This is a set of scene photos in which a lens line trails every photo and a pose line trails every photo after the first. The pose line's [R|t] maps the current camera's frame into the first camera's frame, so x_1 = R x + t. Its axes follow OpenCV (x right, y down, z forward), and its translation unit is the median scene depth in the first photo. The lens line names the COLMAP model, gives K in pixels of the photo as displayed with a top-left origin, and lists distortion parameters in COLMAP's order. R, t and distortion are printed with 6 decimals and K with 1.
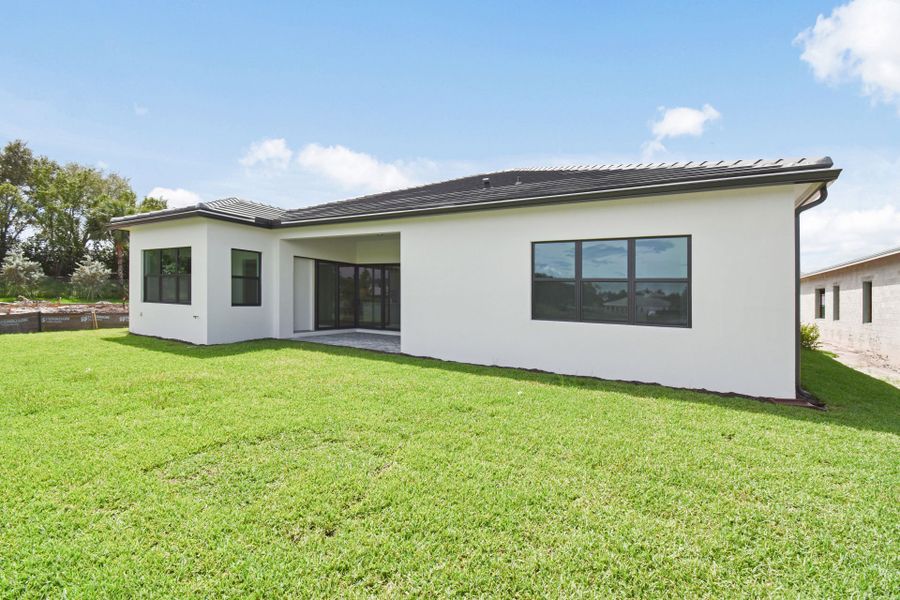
lens RADIAL K [[390.7, 0, 450.0], [0, 390.7, 300.0], [0, 0, 1]] dist [0.028055, -0.000132]
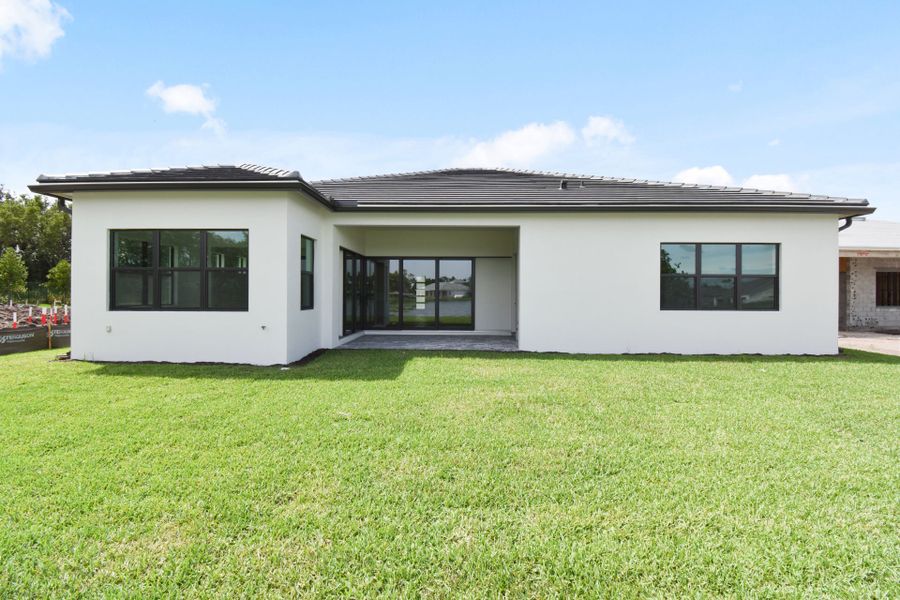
lens RADIAL K [[396.7, 0, 450.0], [0, 396.7, 300.0], [0, 0, 1]] dist [0.002709, -0.000254]
pose [[0.886109, -0.031524, 0.462403, -0.881238], [0.023276, 0.999452, 0.023534, -0.021658], [-0.462892, -0.010090, 0.886357, 0.249782]]
